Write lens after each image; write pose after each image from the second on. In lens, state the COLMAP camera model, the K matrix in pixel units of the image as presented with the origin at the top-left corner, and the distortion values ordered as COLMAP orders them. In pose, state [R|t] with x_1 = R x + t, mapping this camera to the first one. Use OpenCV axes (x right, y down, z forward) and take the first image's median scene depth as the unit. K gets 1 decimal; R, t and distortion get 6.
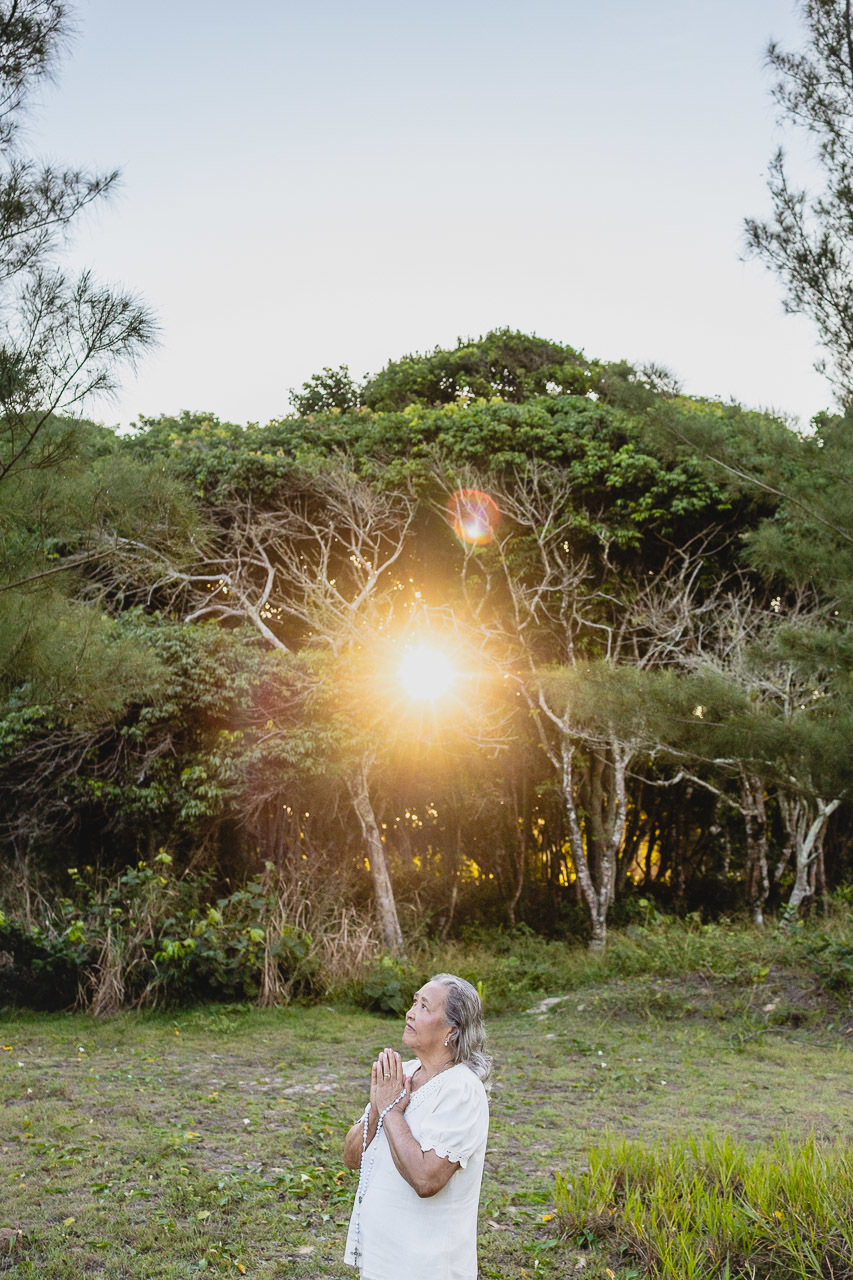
lens RADIAL K [[1311.6, 0, 444.2], [0, 1311.6, 614.0], [0, 0, 1]] dist [0.013345, -0.001119]
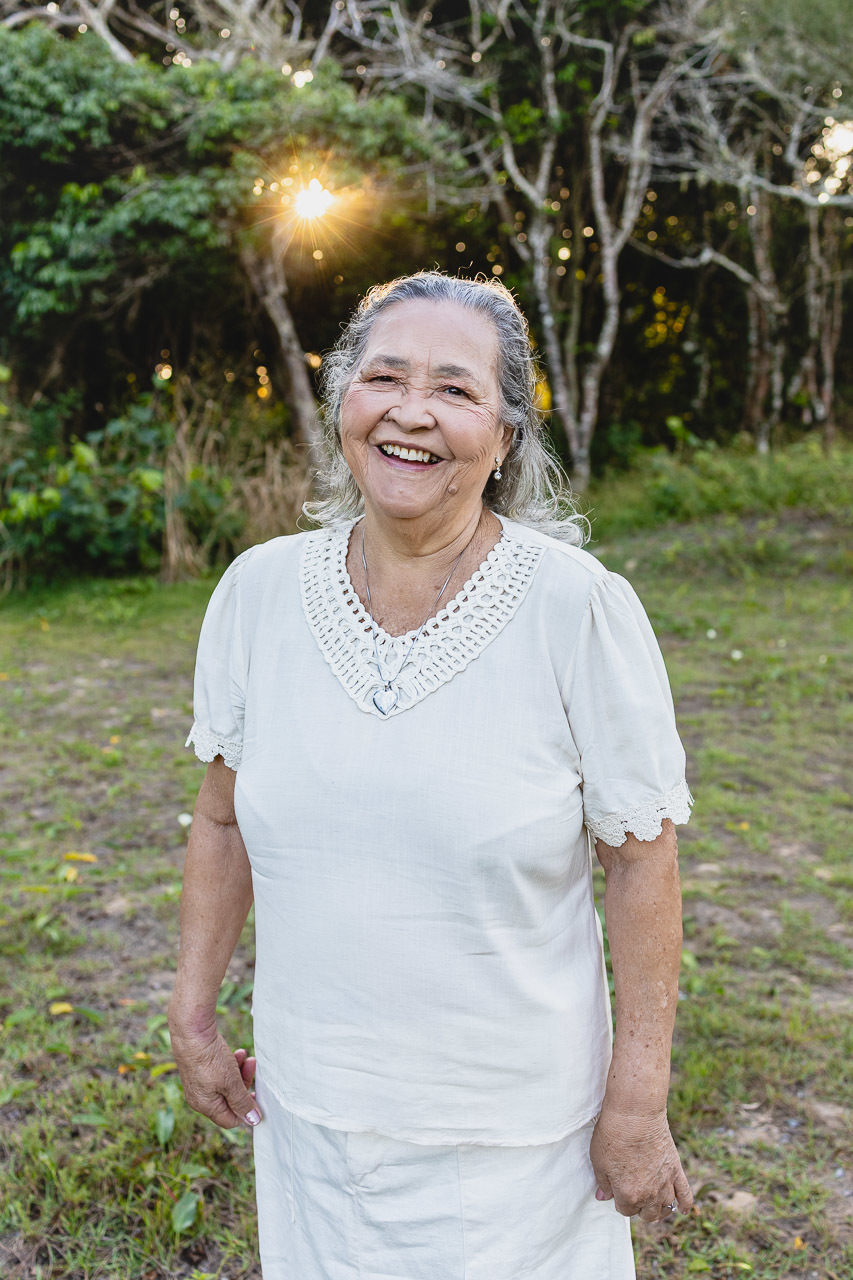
lens RADIAL K [[1318.0, 0, 426.9], [0, 1318.0, 647.4], [0, 0, 1]] dist [0.013755, -0.001272]
pose [[0.996304, -0.044812, 0.073288, -0.050468], [0.016261, 0.936112, 0.351327, 0.081459], [-0.084349, -0.348837, 0.933380, 0.298695]]
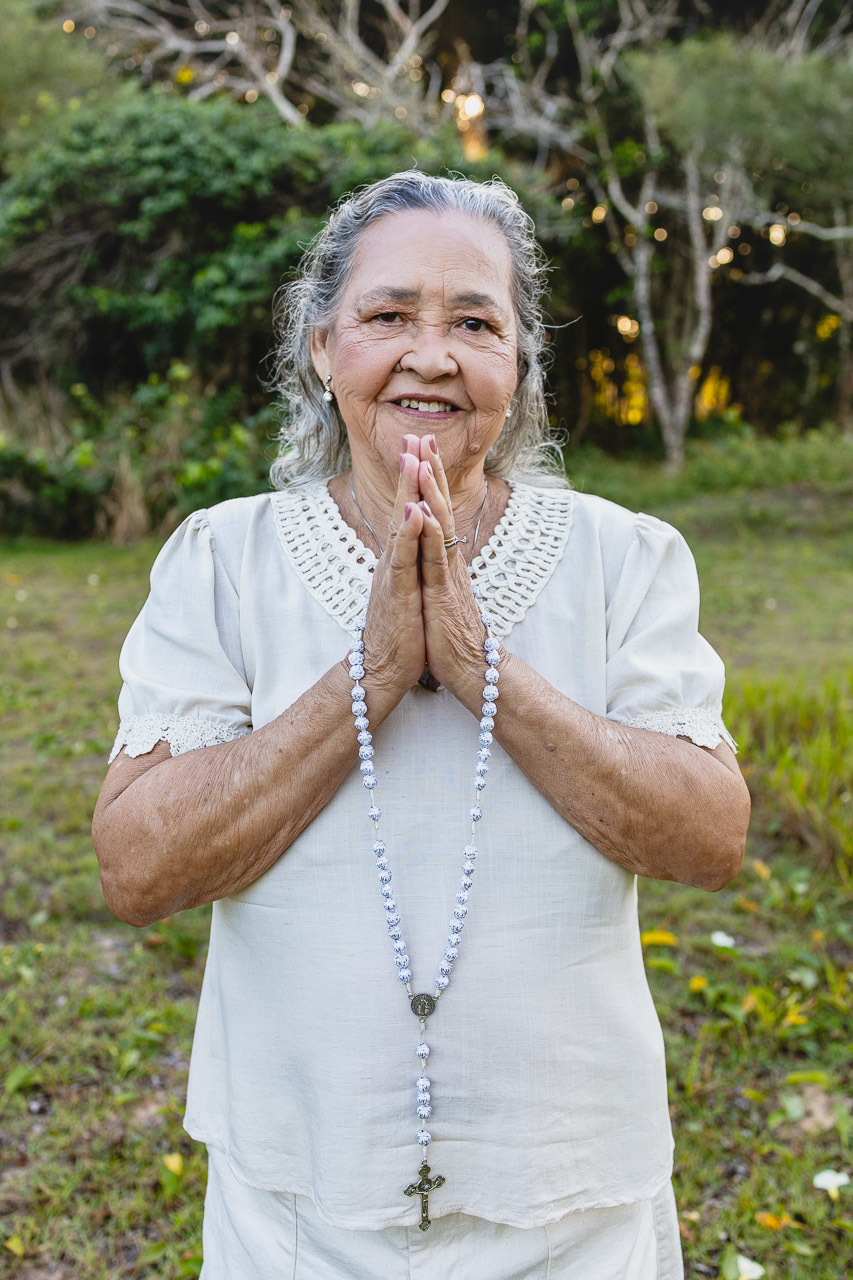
lens RADIAL K [[1268.9, 0, 423.9], [0, 1268.9, 642.6], [0, 0, 1]] dist [0.003392, -0.007662]
pose [[0.997677, -0.012994, -0.066869, 0.002156], [0.035934, 0.934333, 0.354586, 0.058374], [0.057870, -0.356165, 0.932629, 0.154615]]
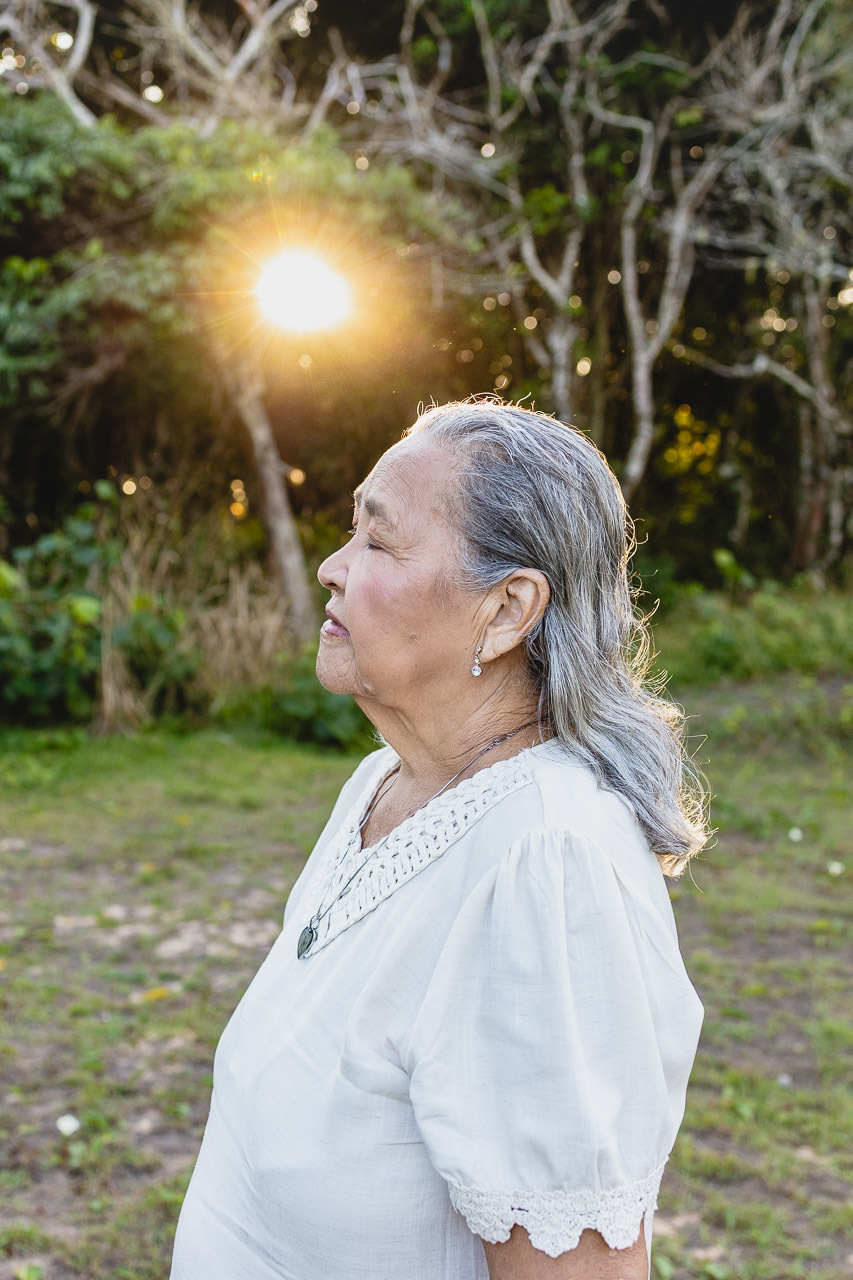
lens RADIAL K [[1473.9, 0, 373.5], [0, 1473.9, 656.7], [0, 0, 1]] dist [0.003366, 0.005888]
pose [[0.998747, -0.006160, 0.049666, -0.049149], [-0.007056, 0.965155, 0.261583, 0.092861], [-0.049546, -0.261606, 0.963902, 0.362626]]
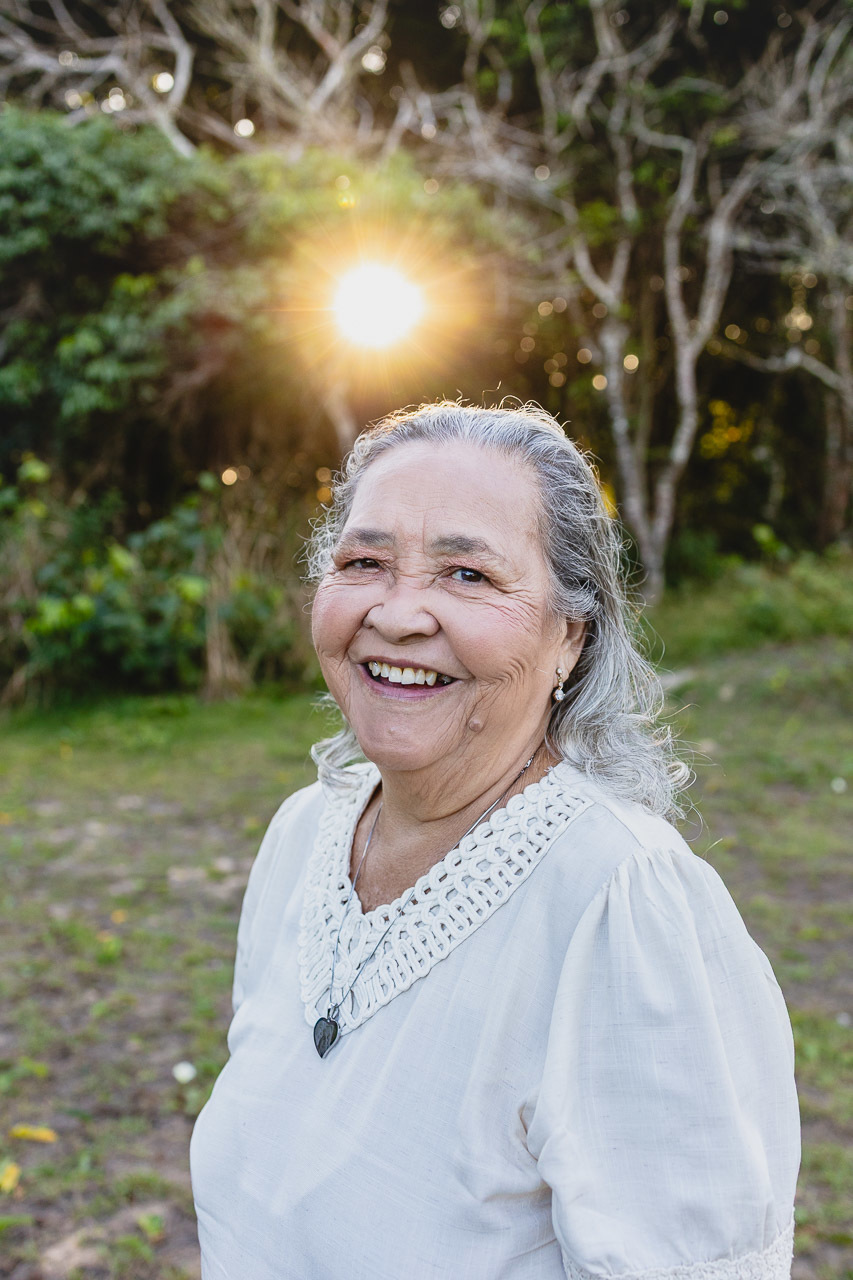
lens RADIAL K [[1295.8, 0, 422.7], [0, 1295.8, 637.8], [0, 0, 1]] dist [0.009723, -0.002583]
pose [[0.999274, -0.021437, 0.031489, -0.050663], [0.012050, 0.962062, 0.272564, 0.093868], [-0.036137, -0.271987, 0.961622, 0.374119]]
